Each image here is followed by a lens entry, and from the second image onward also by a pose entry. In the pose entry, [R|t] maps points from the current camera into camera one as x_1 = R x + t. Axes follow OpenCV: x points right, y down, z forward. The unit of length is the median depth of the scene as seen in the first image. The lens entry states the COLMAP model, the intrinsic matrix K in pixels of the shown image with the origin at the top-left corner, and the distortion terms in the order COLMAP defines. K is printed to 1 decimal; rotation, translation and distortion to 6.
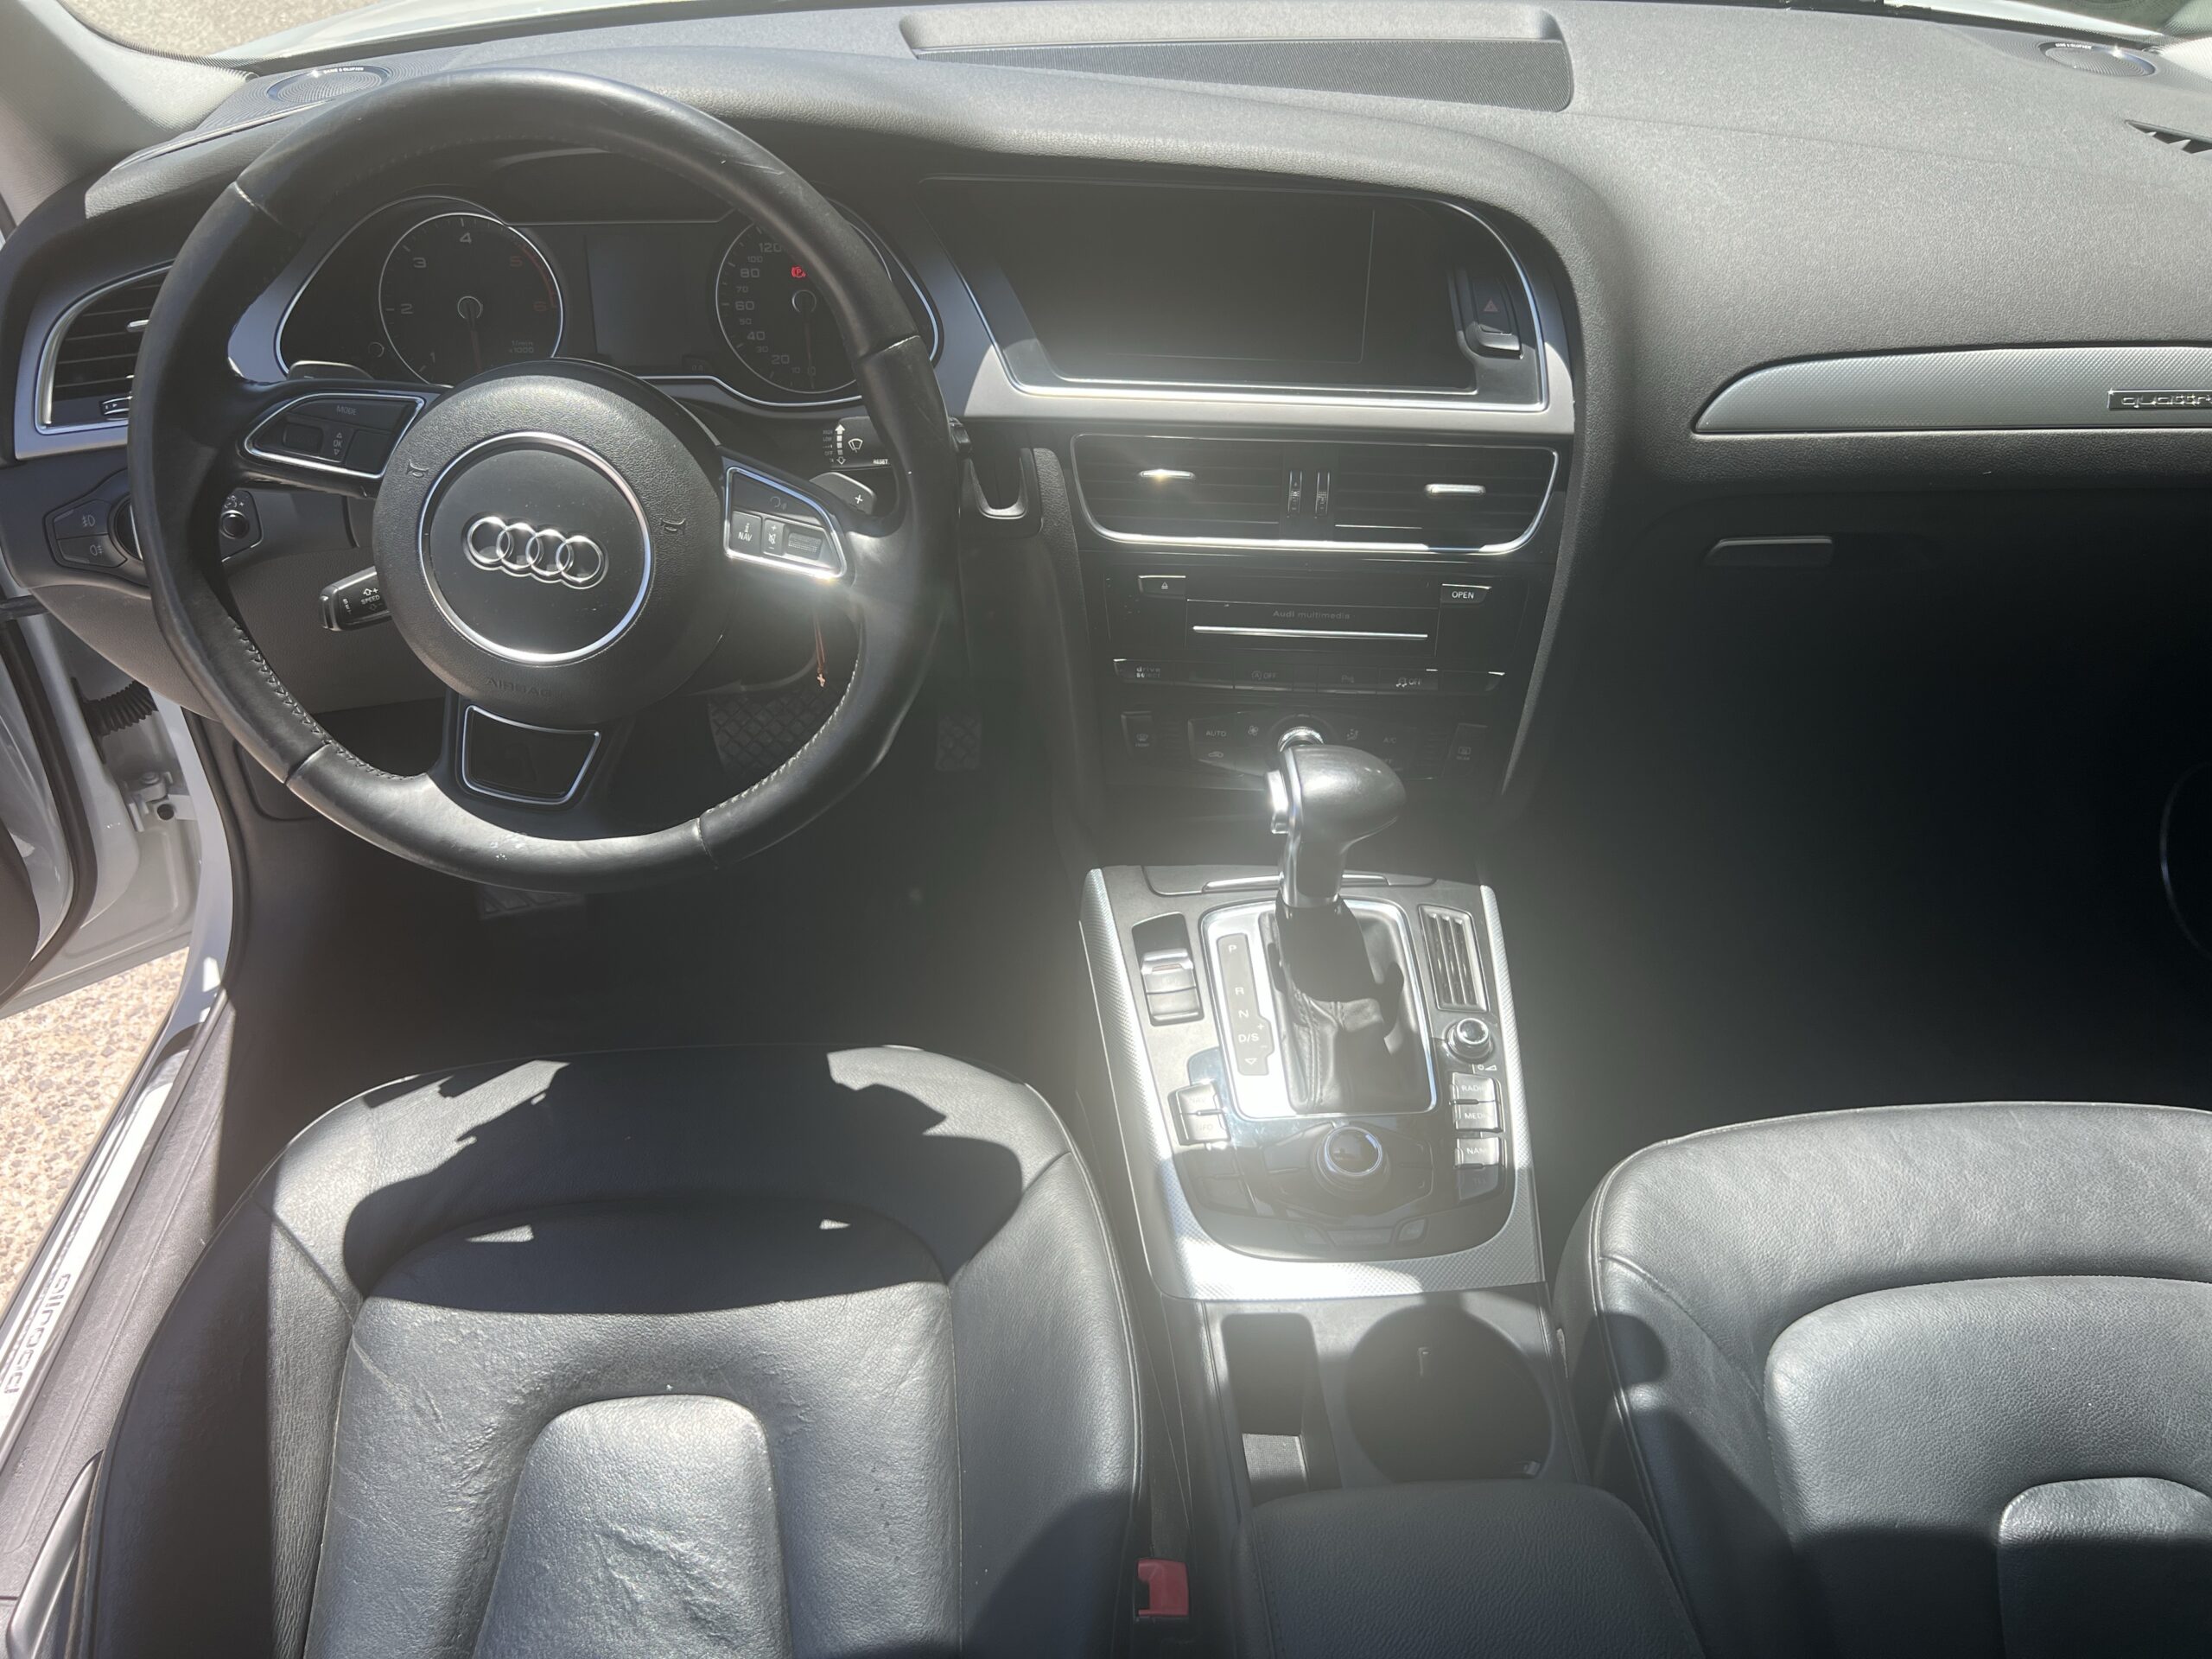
lens RADIAL K [[1668.4, 0, 1117.0], [0, 1668.4, 841.1], [0, 0, 1]] dist [0.016898, -0.034592]
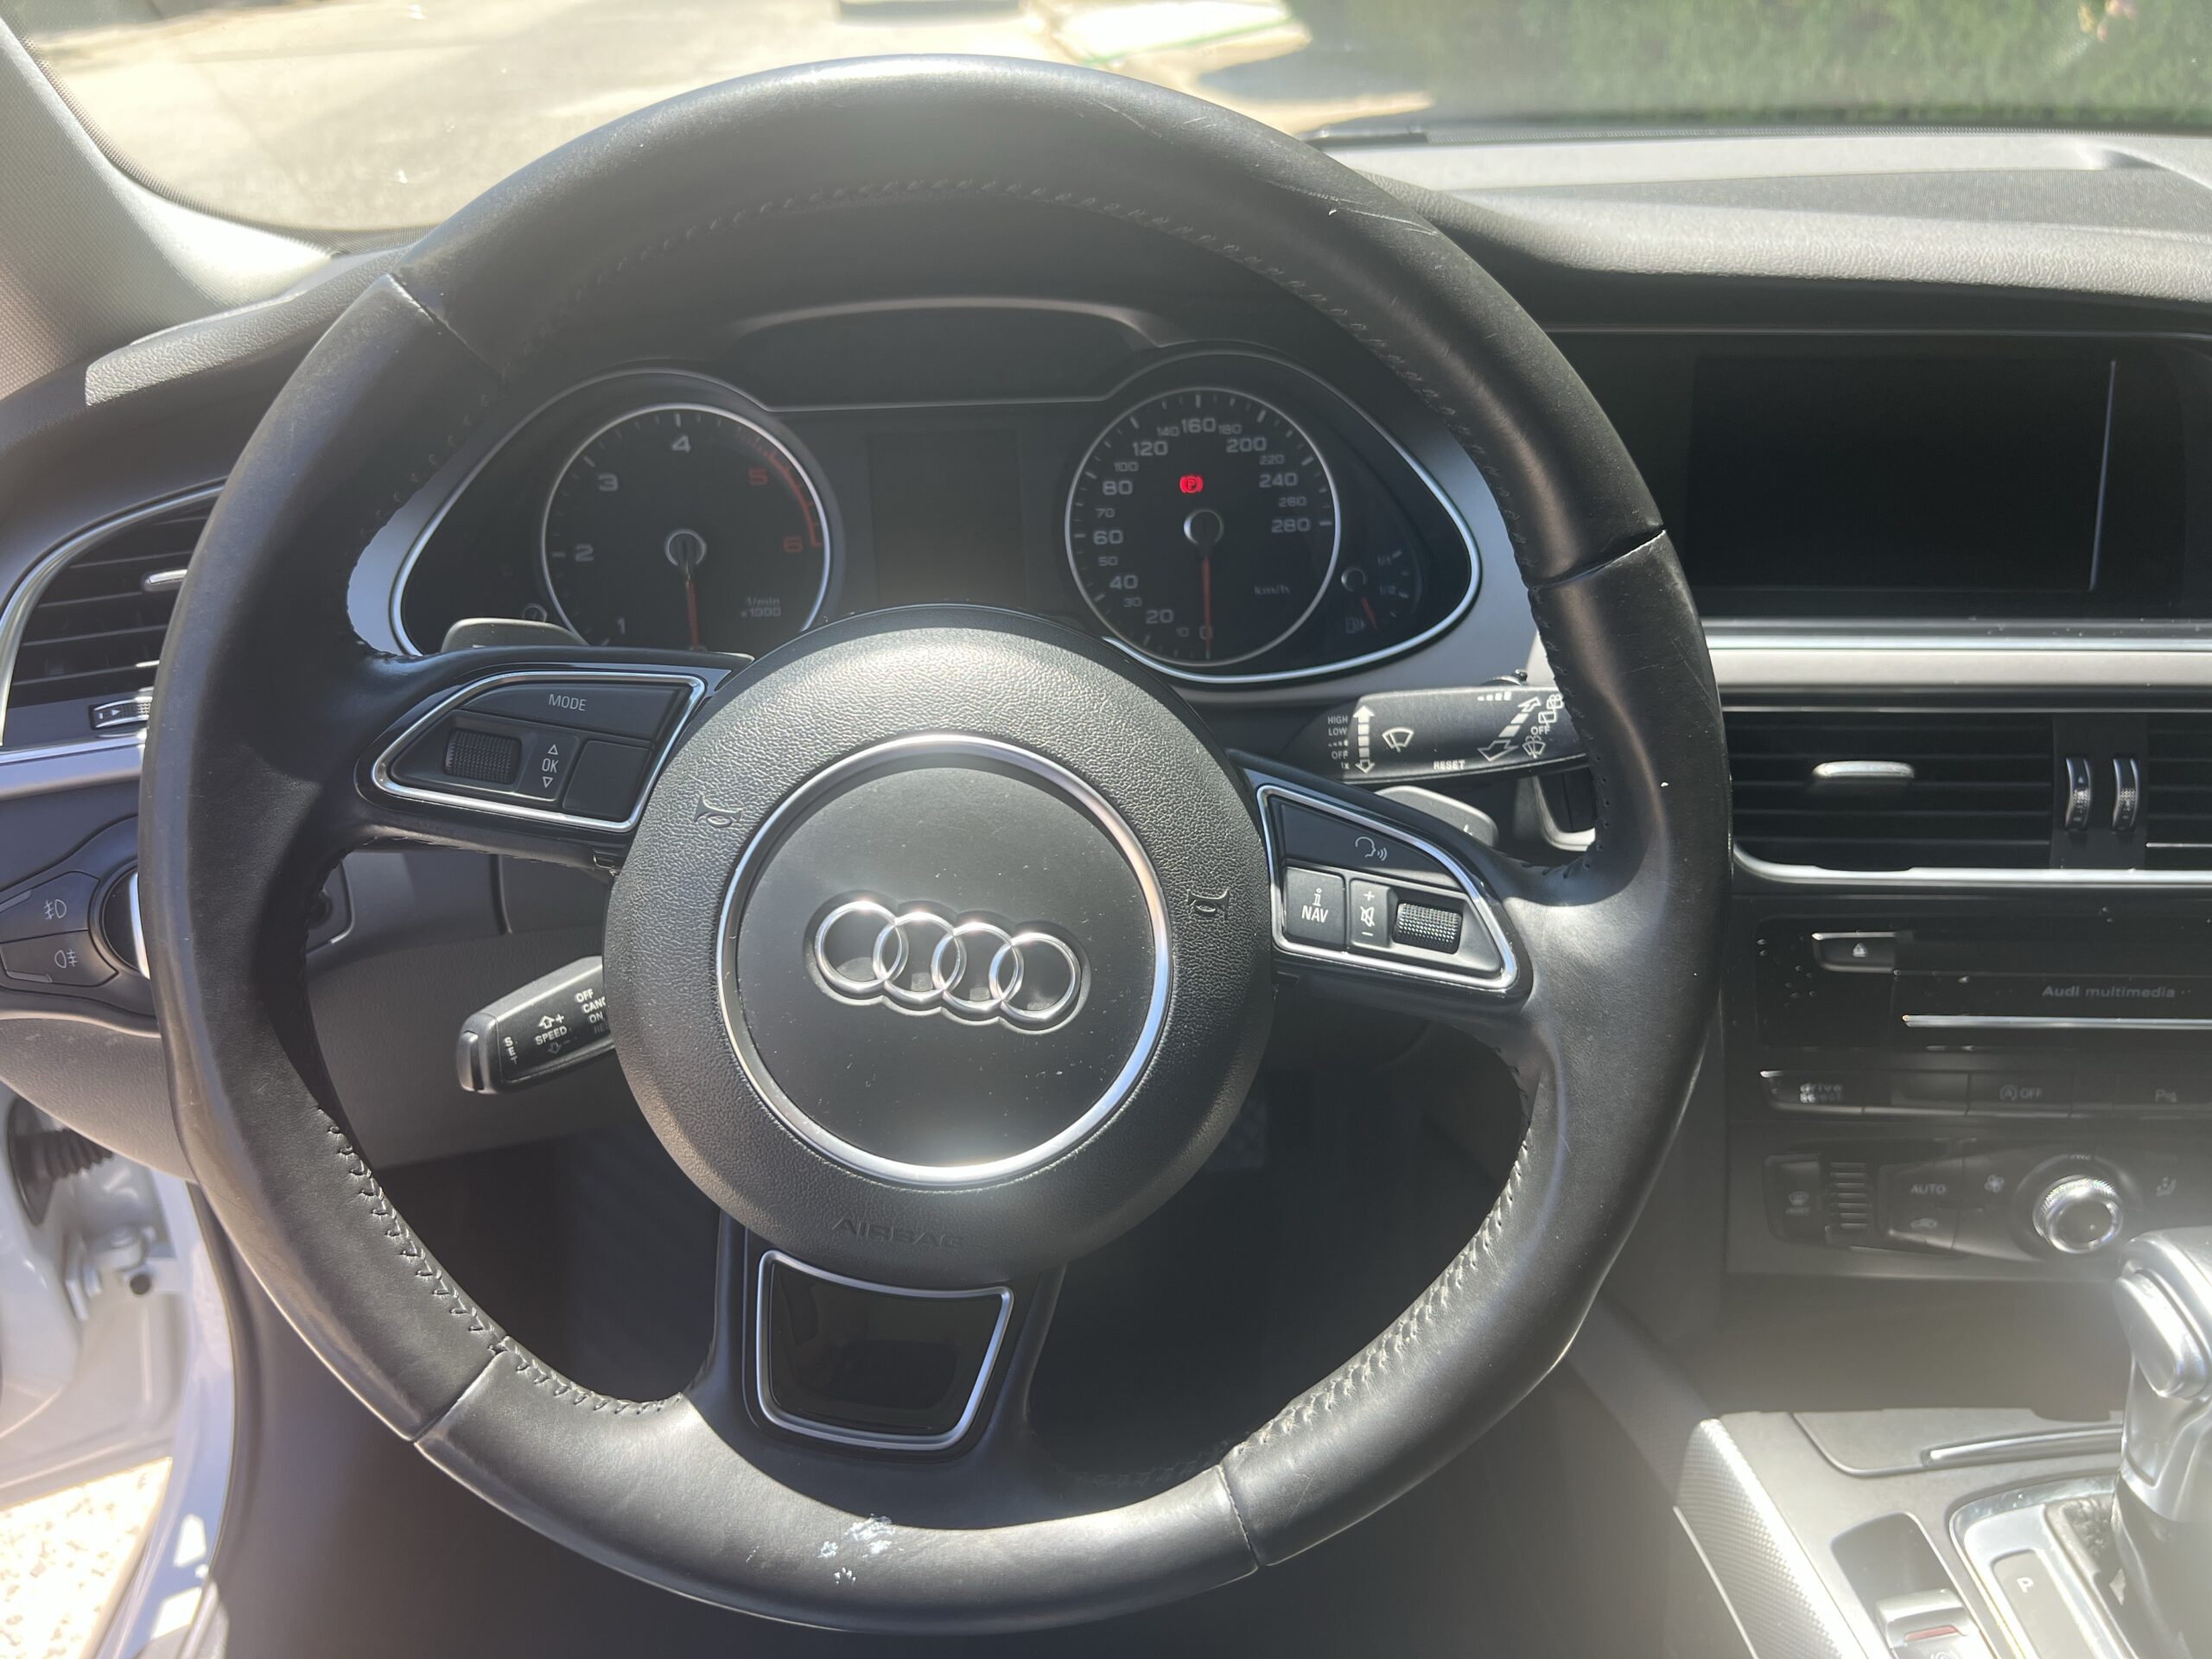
lens RADIAL K [[1668.4, 0, 1104.8], [0, 1668.4, 826.8], [0, 0, 1]] dist [0.016898, -0.034592]
pose [[0.999391, -0.032772, 0.011968, -0.285715], [0.034395, 0.982979, -0.180471, -0.113922], [-0.005850, 0.180772, 0.983508, 0.468314]]
